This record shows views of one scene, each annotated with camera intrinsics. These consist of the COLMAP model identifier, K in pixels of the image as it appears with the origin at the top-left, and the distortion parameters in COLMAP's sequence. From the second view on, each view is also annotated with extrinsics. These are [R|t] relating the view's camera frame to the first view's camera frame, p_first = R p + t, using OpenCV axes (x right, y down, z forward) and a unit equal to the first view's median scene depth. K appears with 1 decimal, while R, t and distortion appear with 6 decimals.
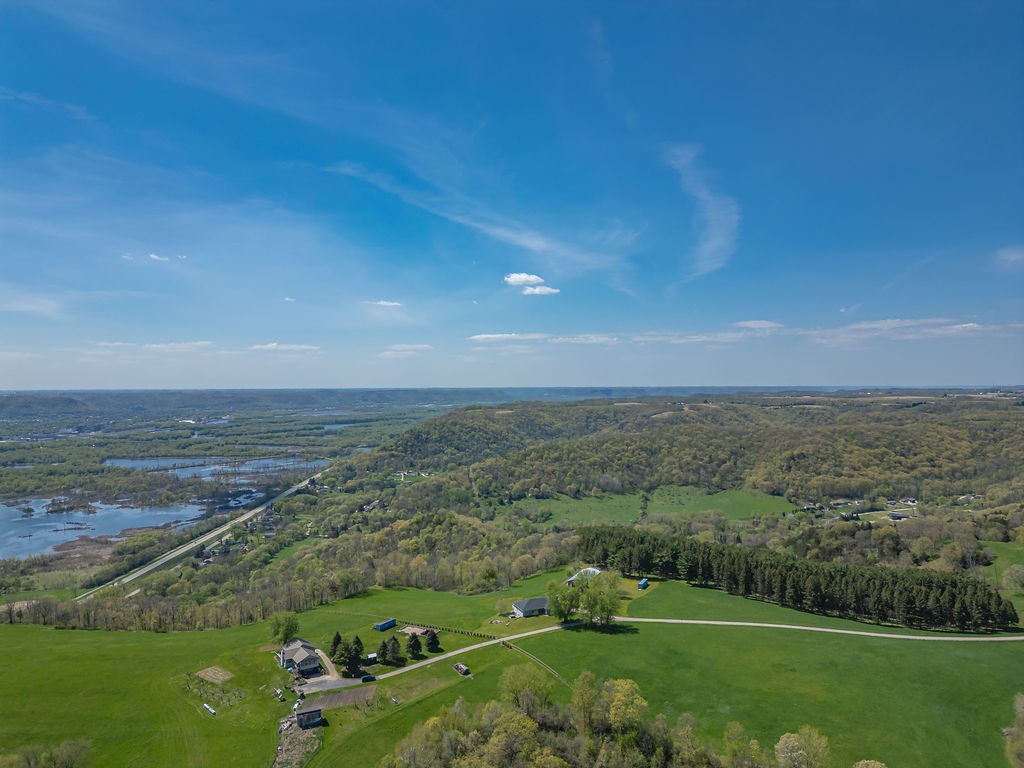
lens RADIAL K [[711.6, 0, 512.0], [0, 711.6, 384.0], [0, 0, 1]] dist [0.091288, -0.081125]
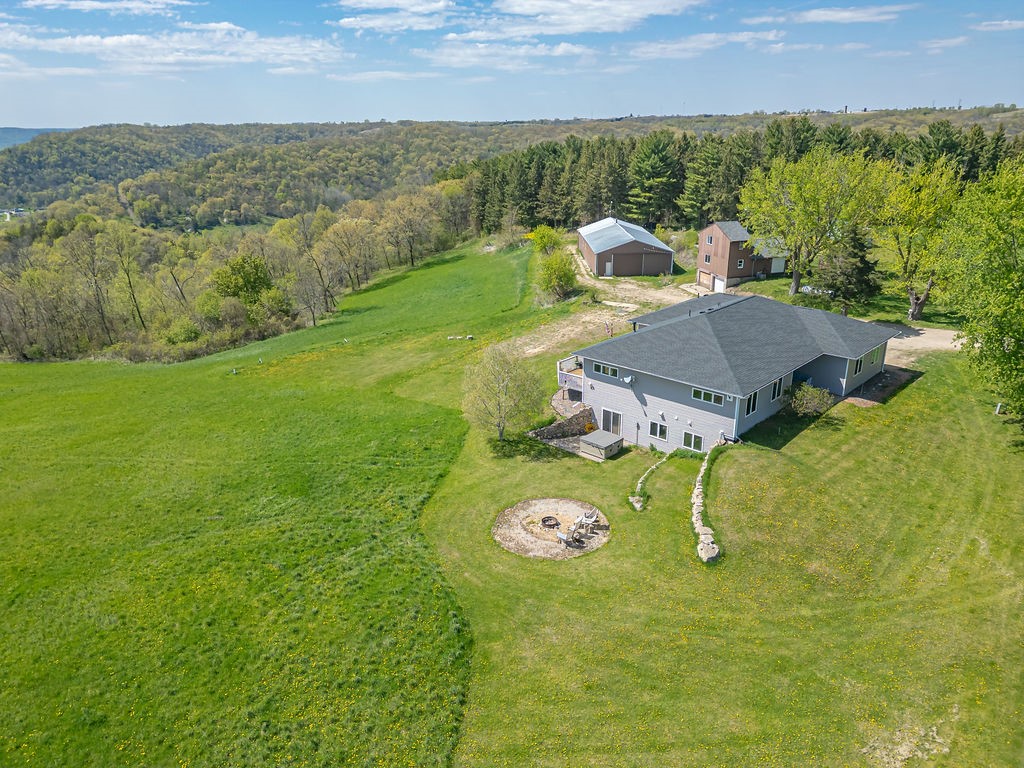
lens RADIAL K [[711.6, 0, 512.0], [0, 711.6, 384.0], [0, 0, 1]] dist [0.091288, -0.081125]
pose [[0.909398, -0.152384, 0.387007, -0.016386], [0.013128, 0.940521, 0.339481, 0.065629], [-0.415720, -0.303643, 0.857308, 0.220257]]
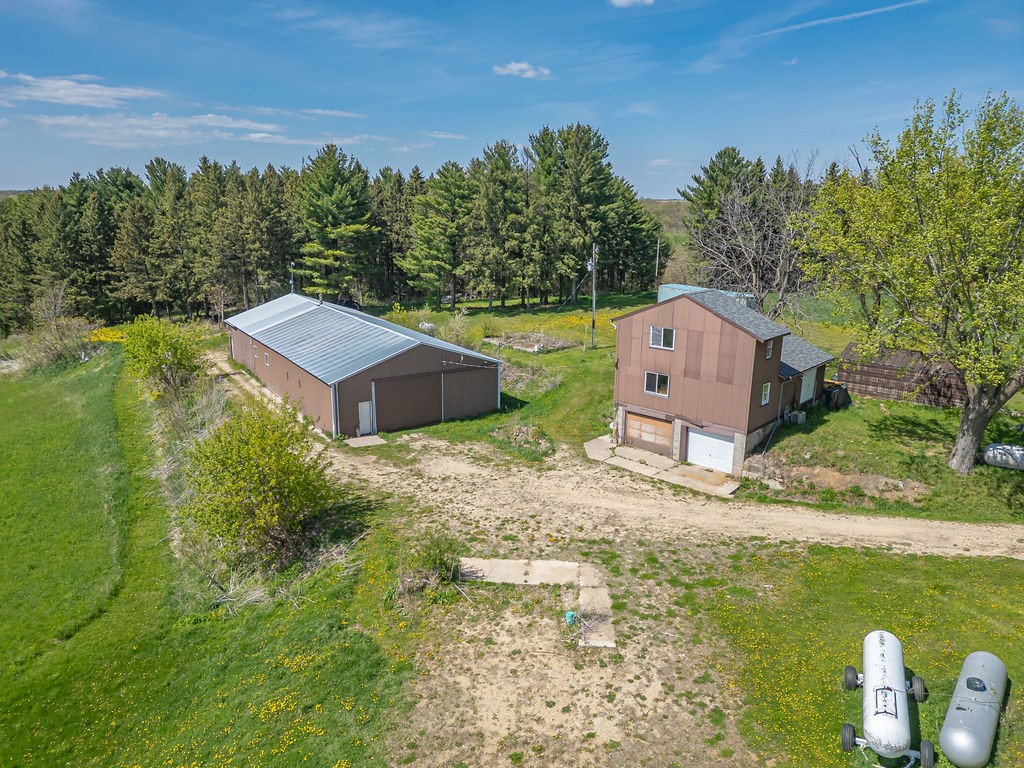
lens RADIAL K [[704.7, 0, 512.0], [0, 704.7, 384.0], [0, 0, 1]] dist [0.070349, -0.067564]
pose [[0.542304, -0.199003, 0.816275, -0.002052], [-0.012369, 0.969548, 0.244588, 0.069698], [-0.840091, -0.142737, 0.523328, 0.252110]]
